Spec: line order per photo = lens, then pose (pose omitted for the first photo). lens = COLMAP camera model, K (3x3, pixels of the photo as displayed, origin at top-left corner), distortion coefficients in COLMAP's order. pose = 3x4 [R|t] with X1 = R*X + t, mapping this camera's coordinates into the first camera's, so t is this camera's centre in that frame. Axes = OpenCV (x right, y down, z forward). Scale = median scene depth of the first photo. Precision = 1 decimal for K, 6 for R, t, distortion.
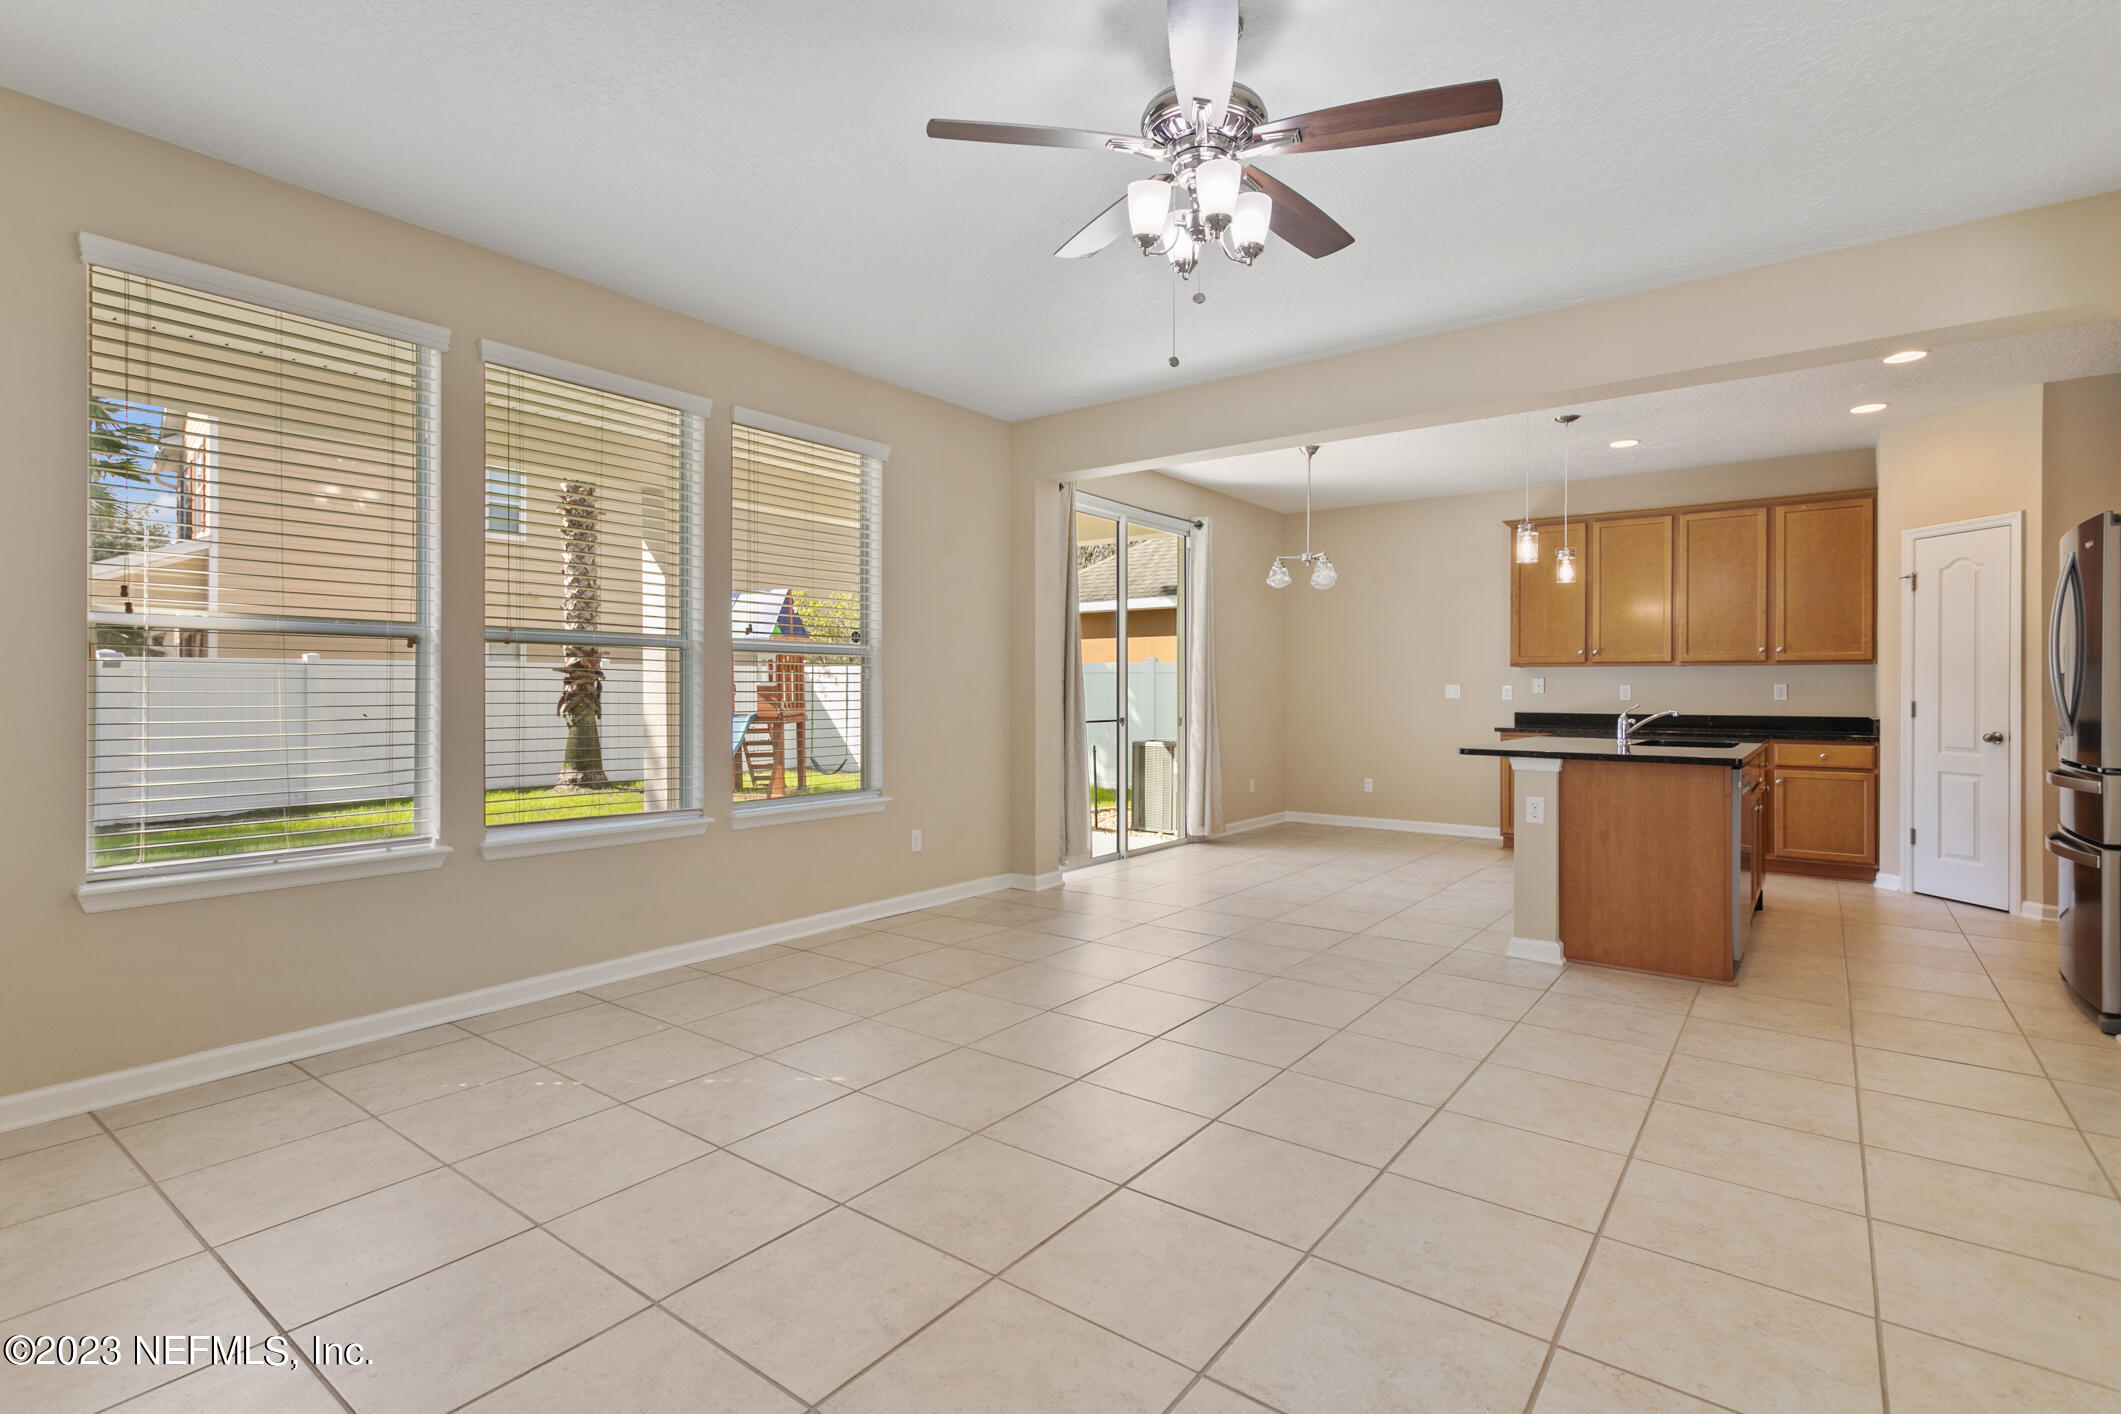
lens RADIAL K [[1010.7, 0, 1056.3], [0, 1010.7, 688.9], [0, 0, 1]] dist [0.013883, -0.000533]
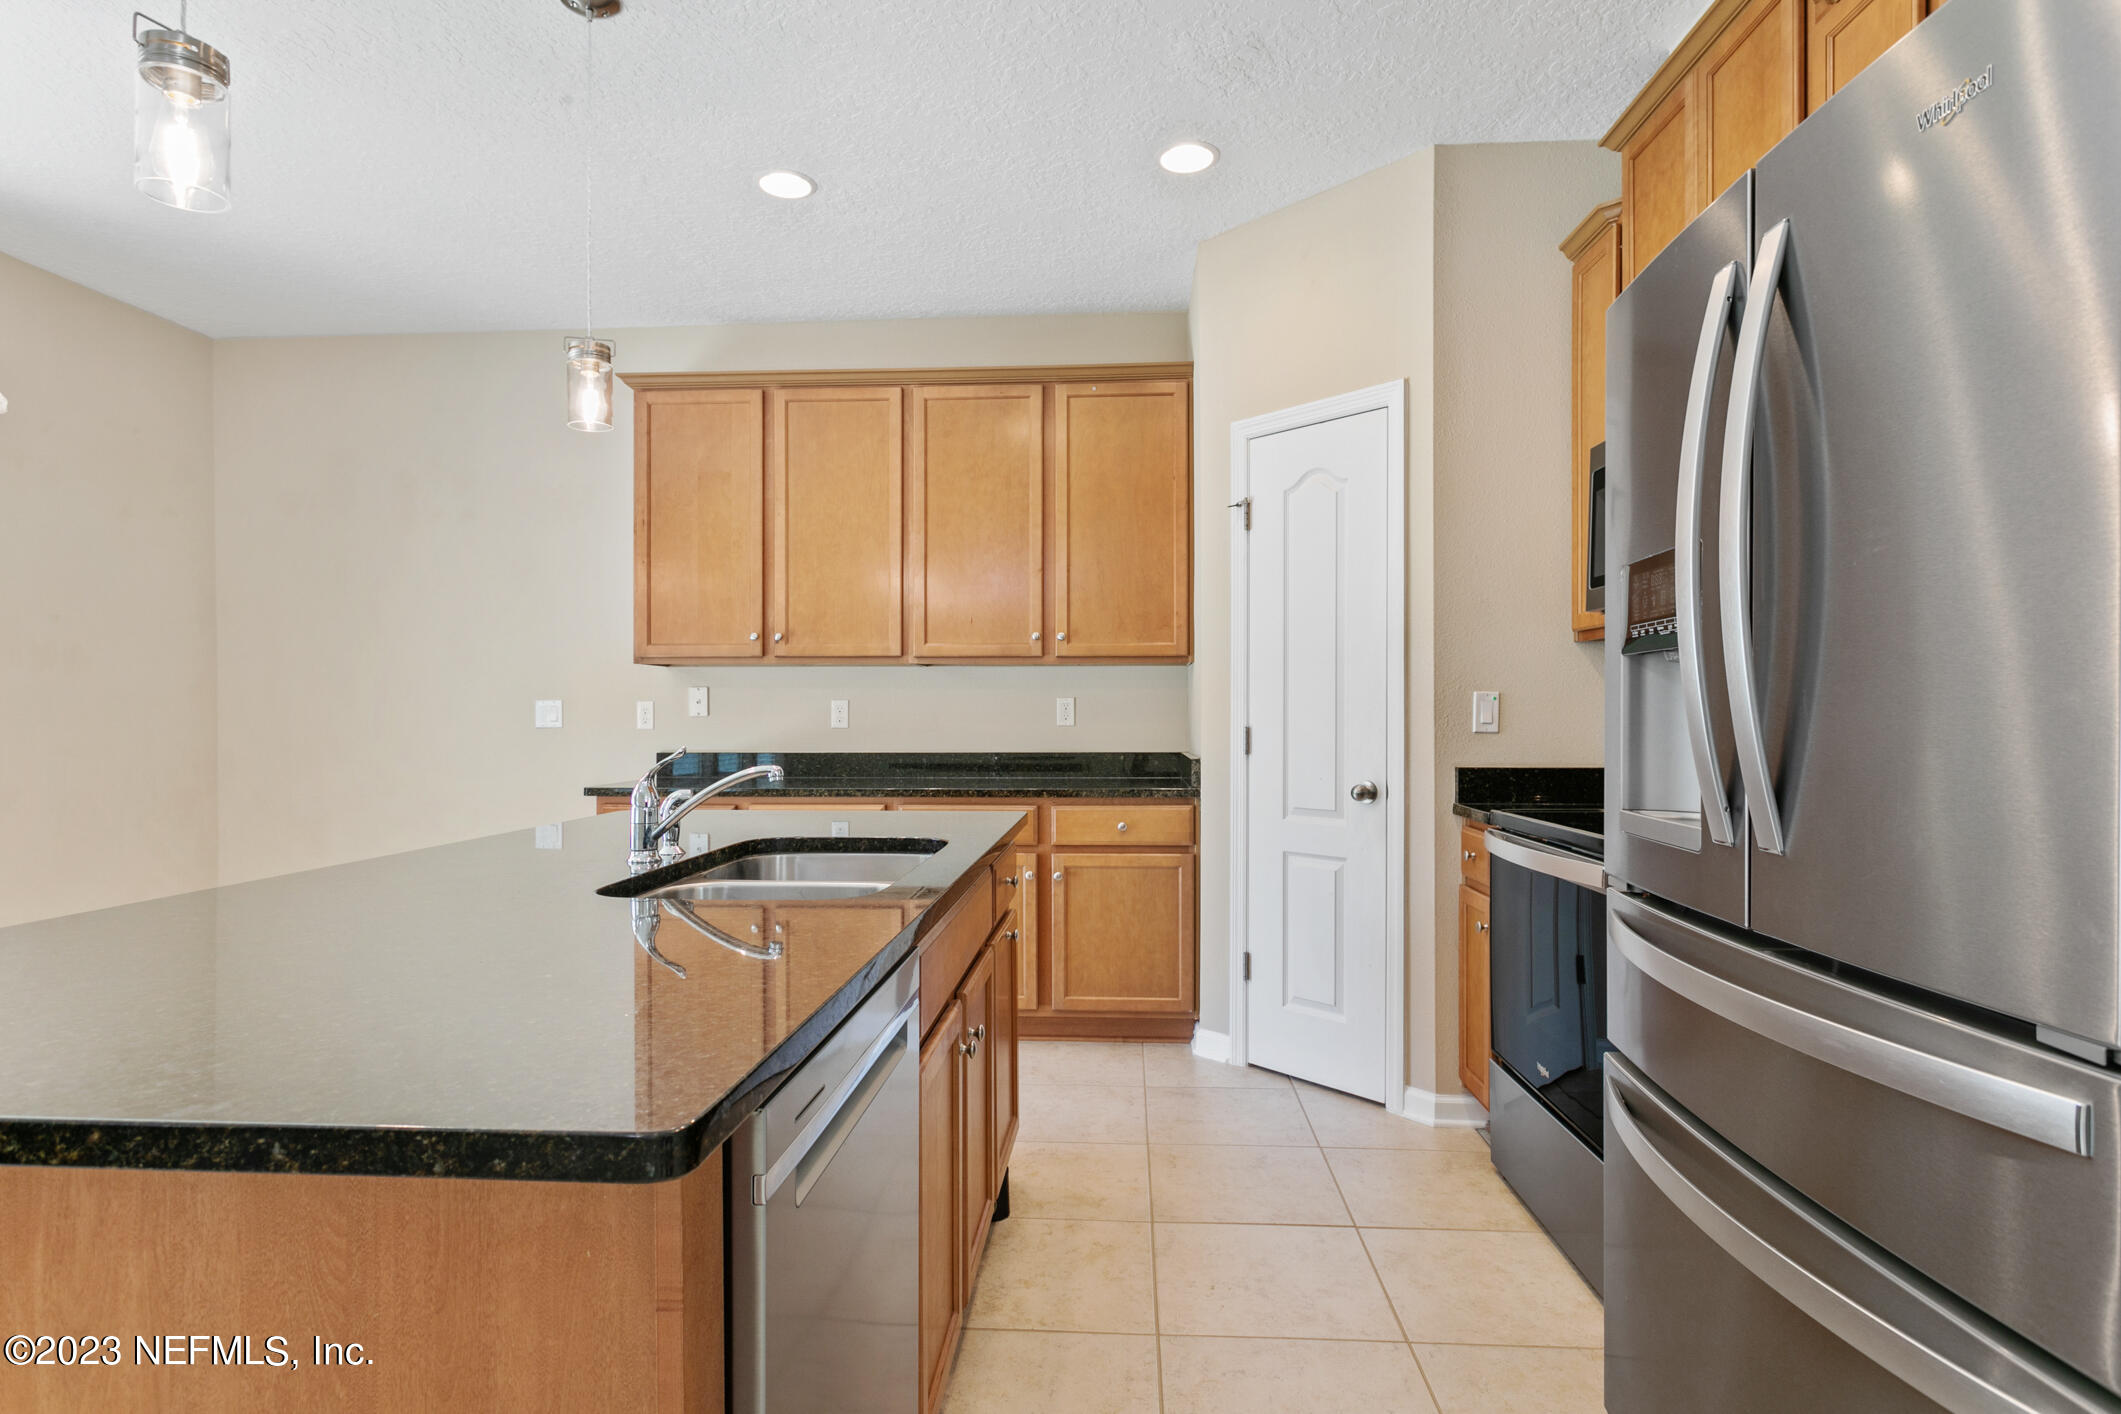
lens RADIAL K [[1268.5, 0, 1057.2], [0, 1268.5, 728.6], [0, 0, 1]] dist [-0.004127, -0.000860]
pose [[0.829870, -0.008926, 0.557885, 0.336483], [0.002703, 0.999925, 0.011977, 0.004362], [-0.557950, -0.008432, 0.829832, 0.443575]]
